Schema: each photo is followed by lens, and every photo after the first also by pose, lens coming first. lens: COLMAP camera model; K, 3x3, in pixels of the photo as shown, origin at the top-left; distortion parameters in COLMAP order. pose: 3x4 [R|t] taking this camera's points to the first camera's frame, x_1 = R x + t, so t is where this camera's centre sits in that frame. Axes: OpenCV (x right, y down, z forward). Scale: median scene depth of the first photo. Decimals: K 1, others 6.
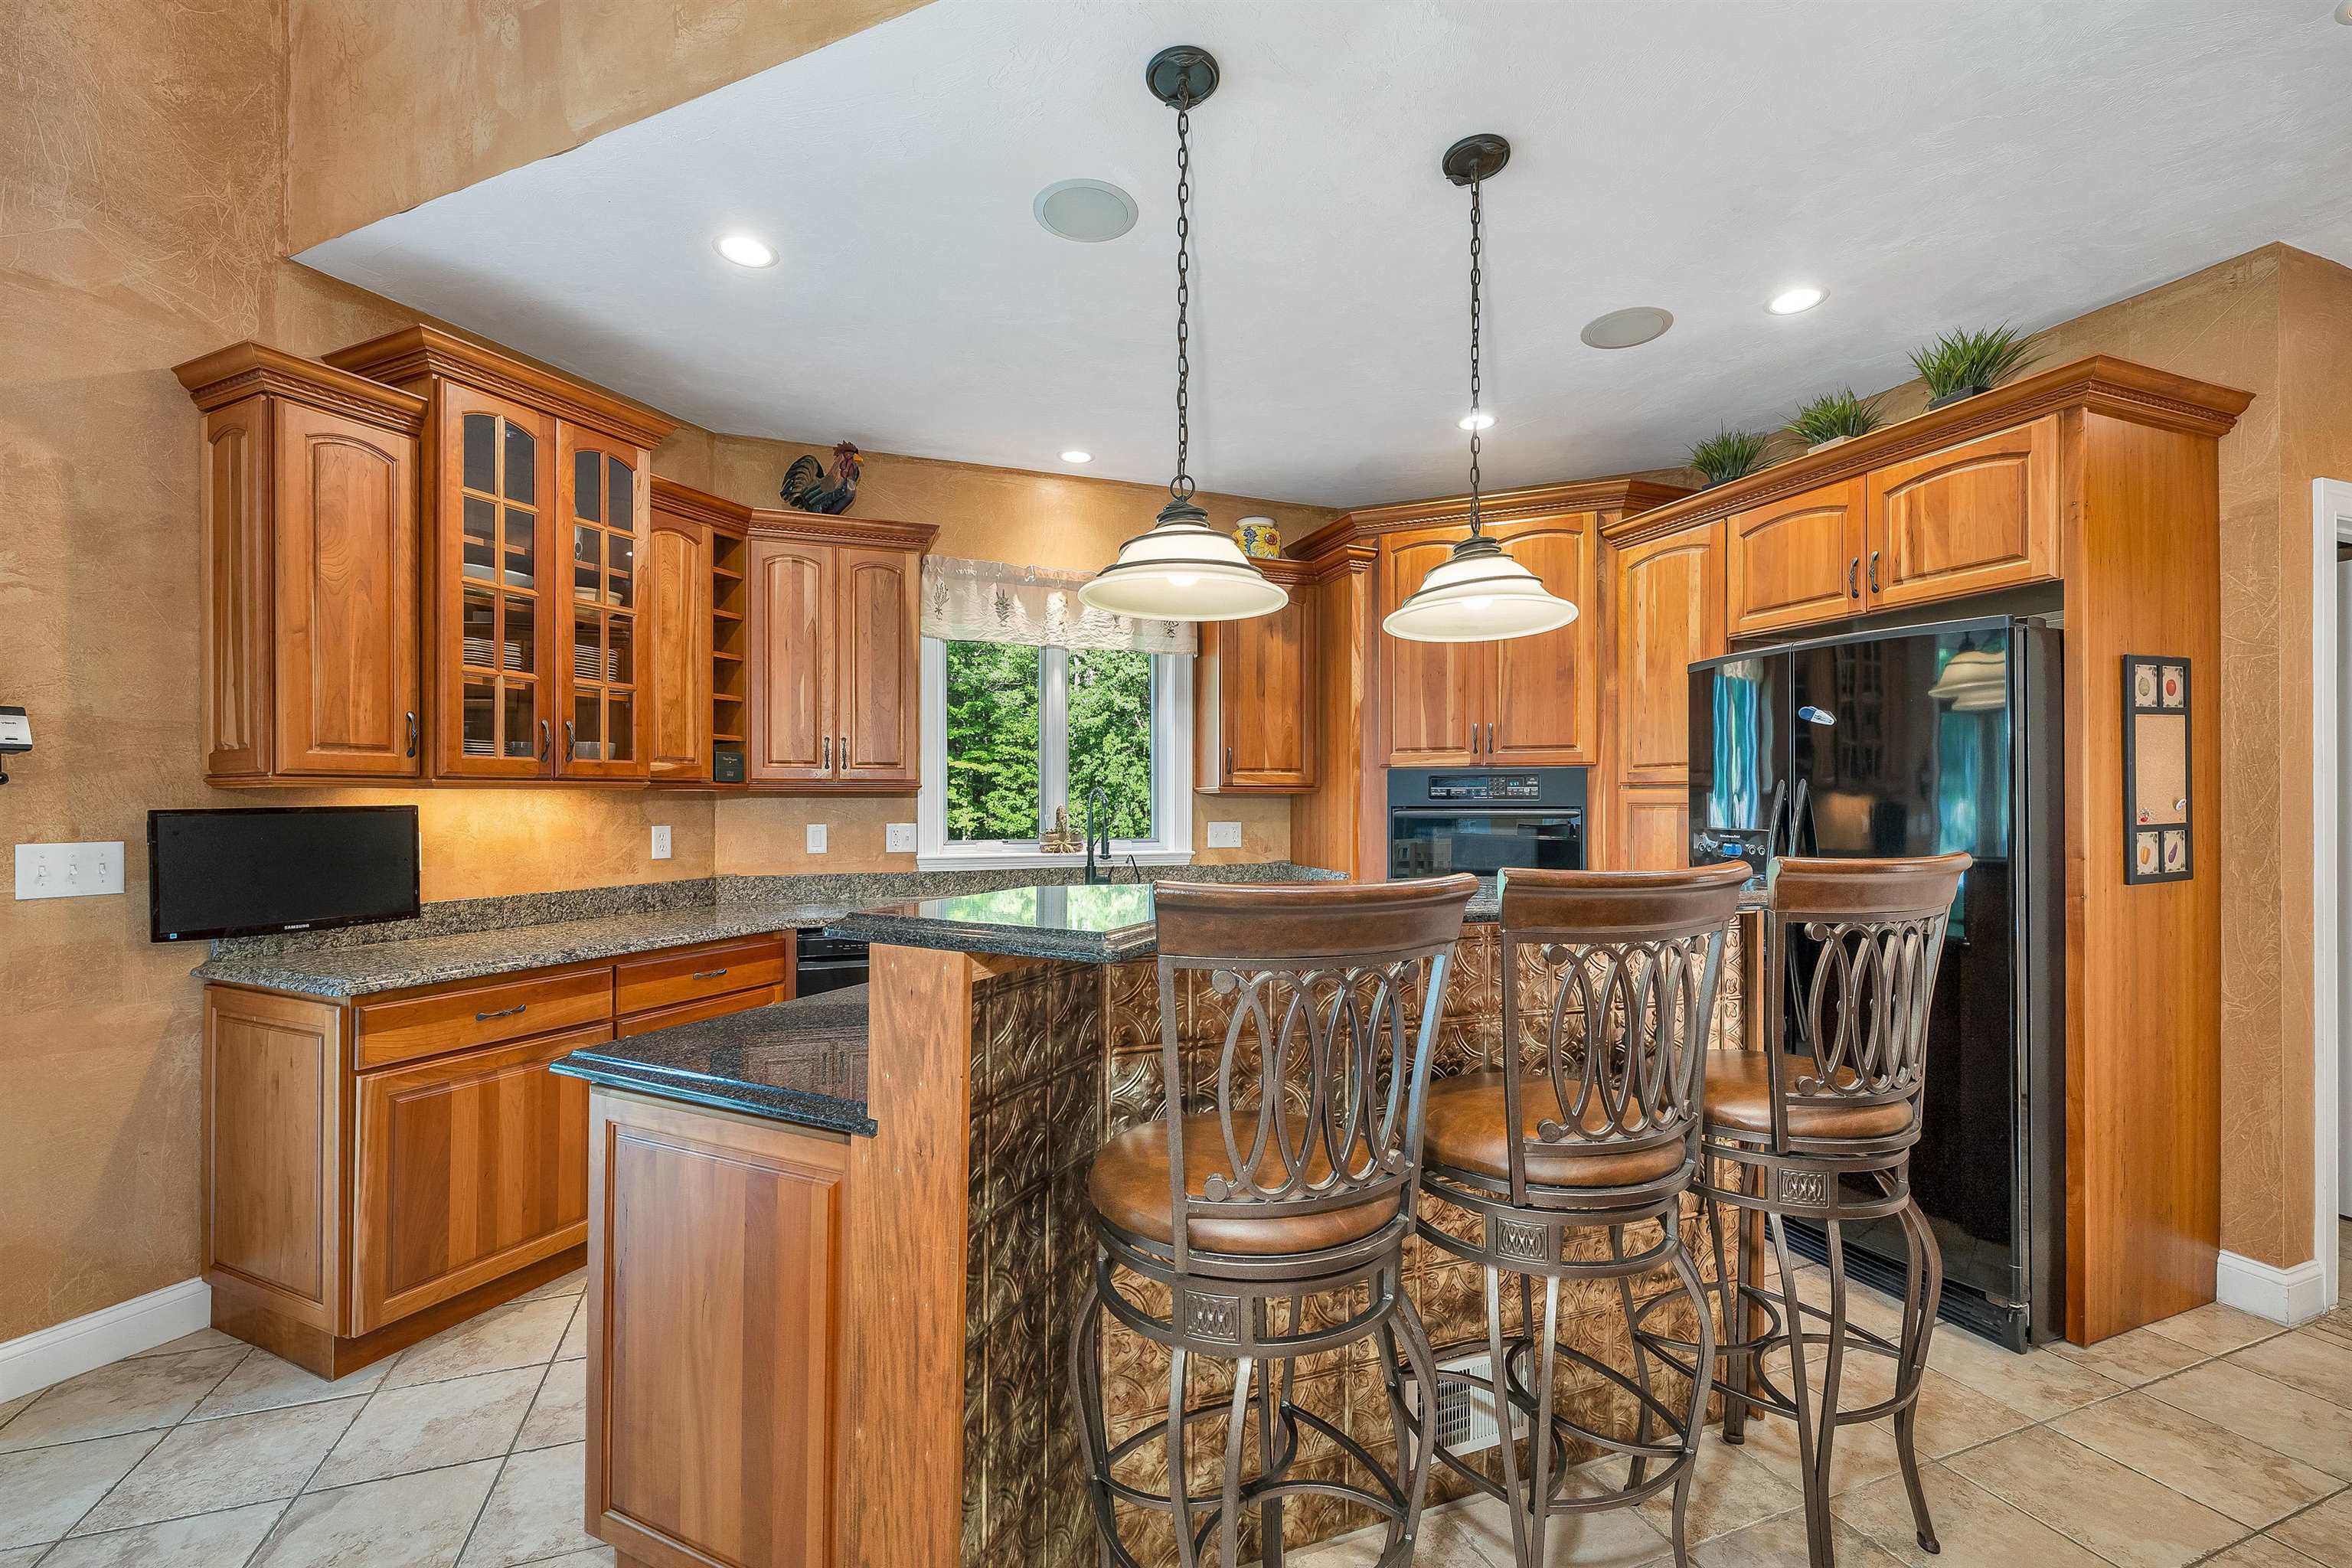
lens RADIAL K [[972.8, 0, 1167.7], [0, 972.8, 810.4], [0, 0, 1]] dist [0.001568, 0.000016]
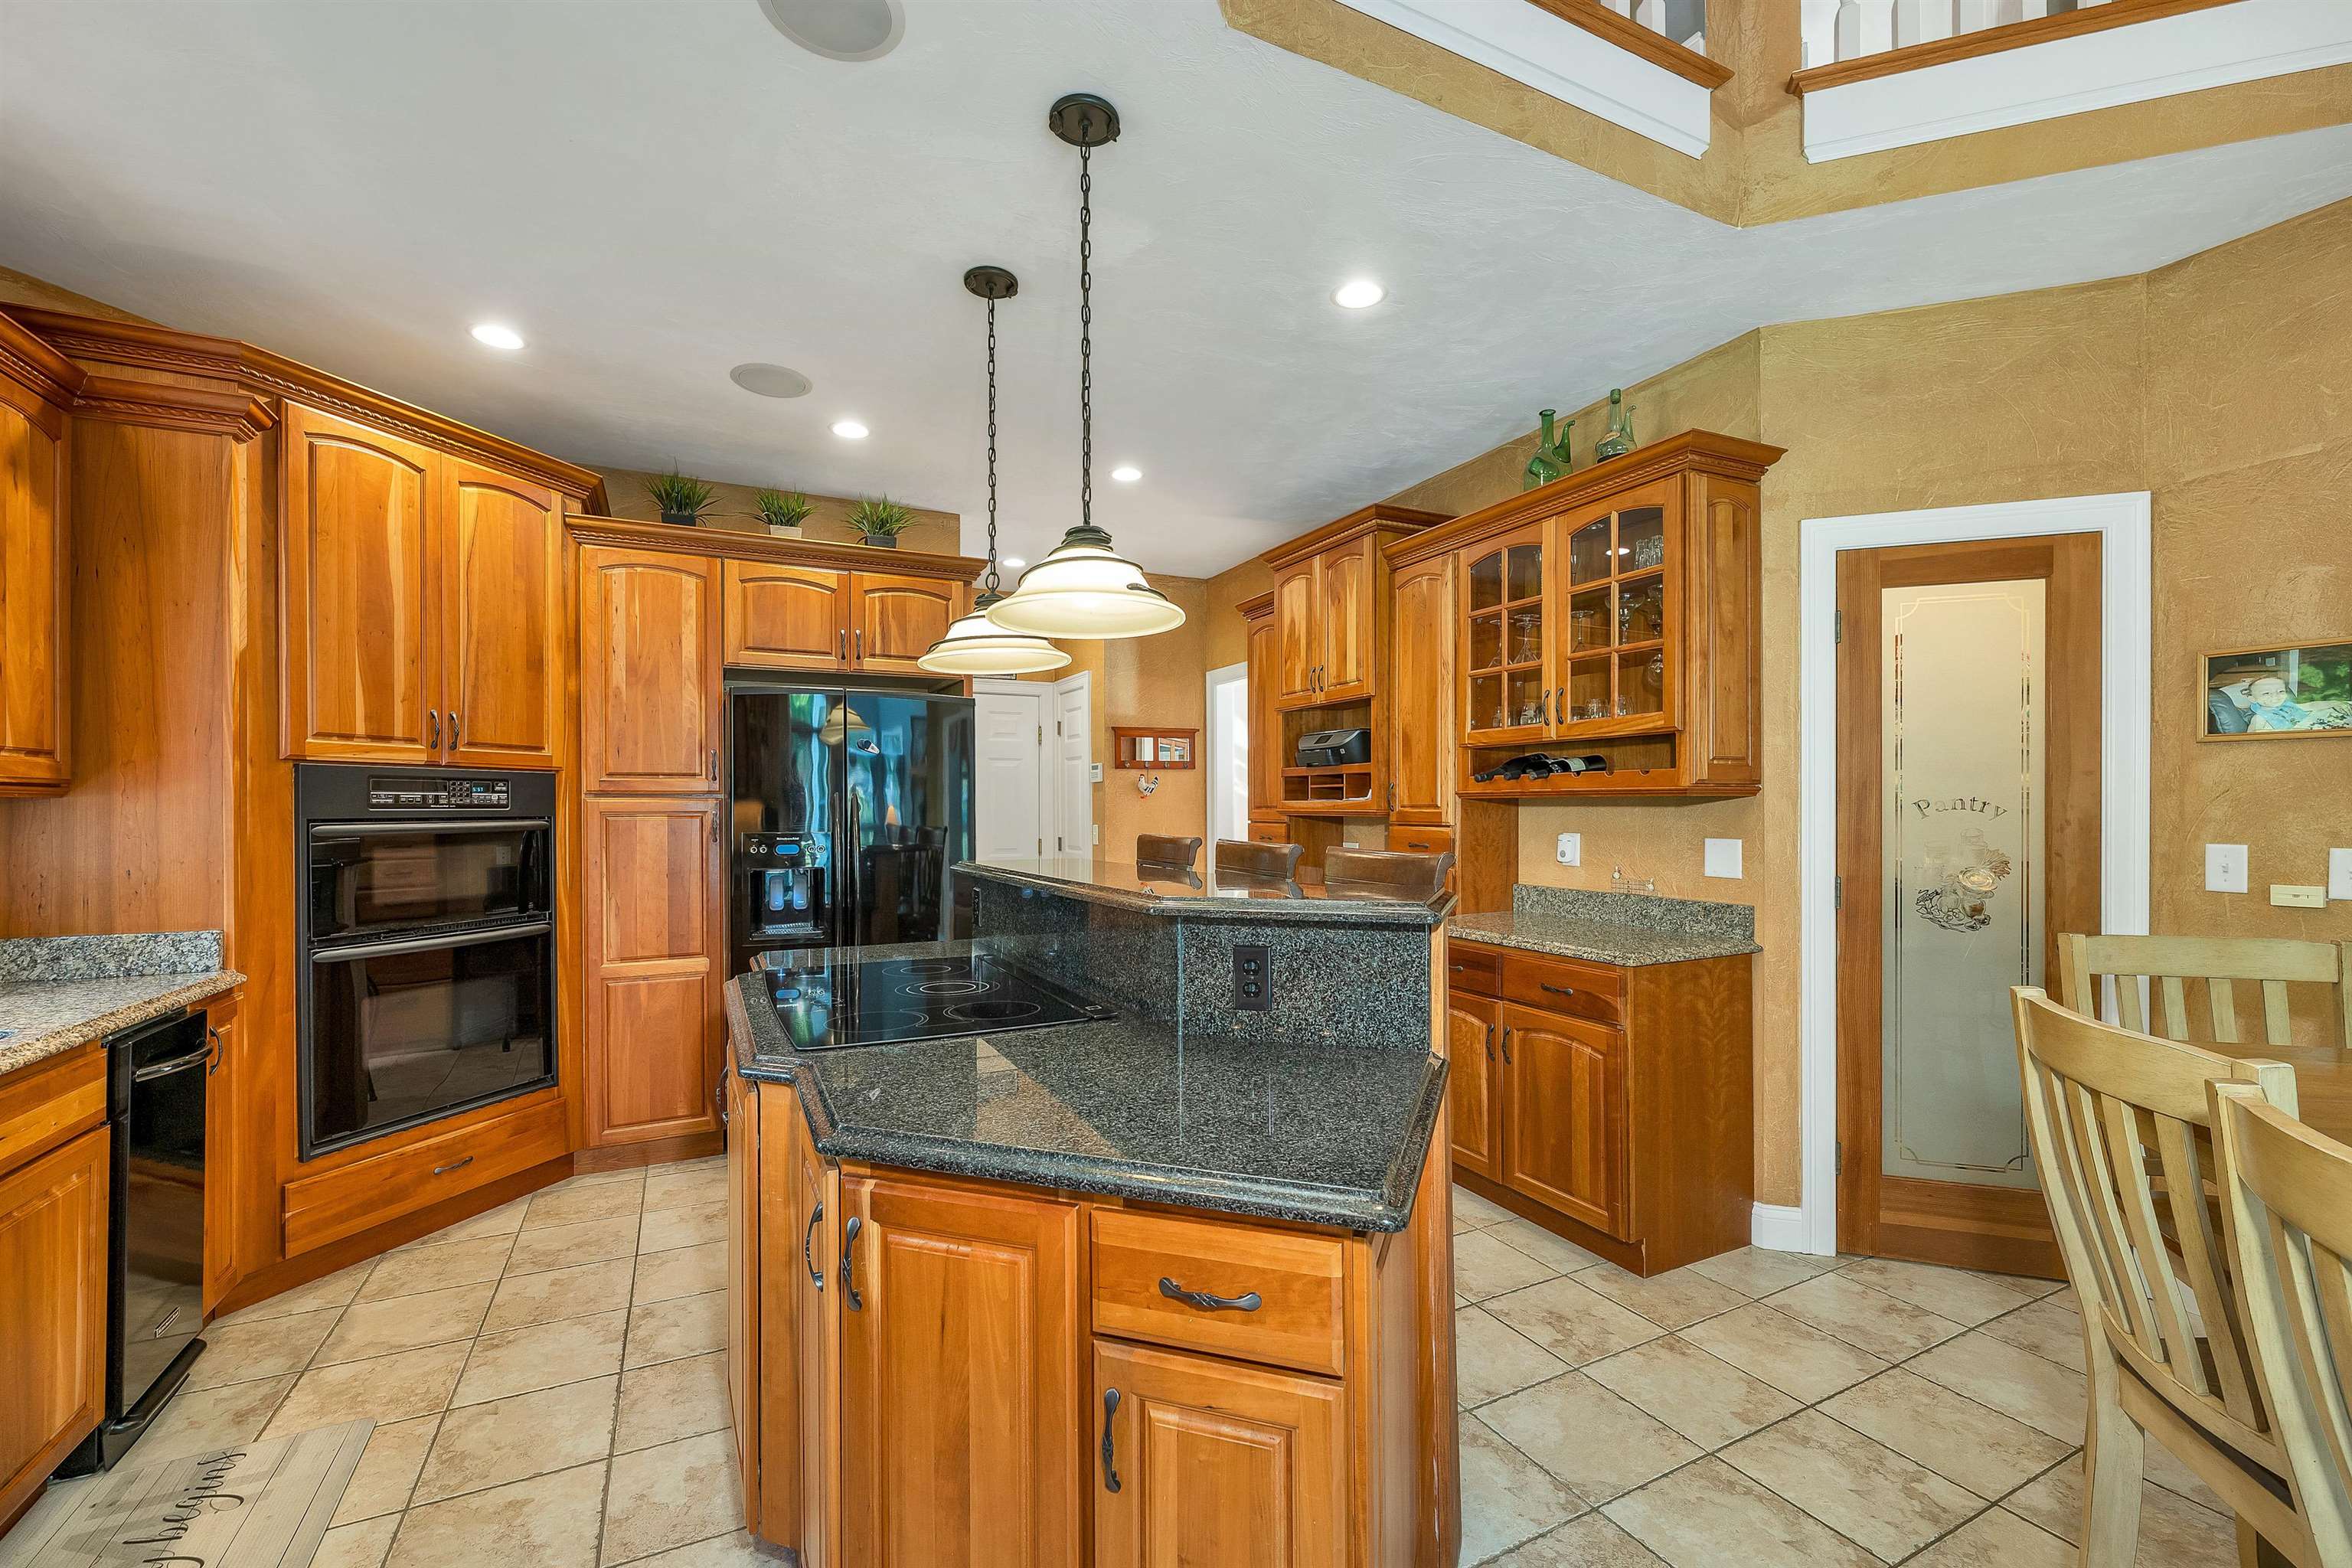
lens RADIAL K [[958.7, 0, 1187.9], [0, 958.7, 805.0], [0, 0, 1]] dist [0.001299, -0.000472]
pose [[-0.116652, 0.001276, 0.993172, -0.537729], [0.011238, 0.999937, 0.000035, -0.008084], [-0.993109, 0.011165, -0.116659, 0.538701]]
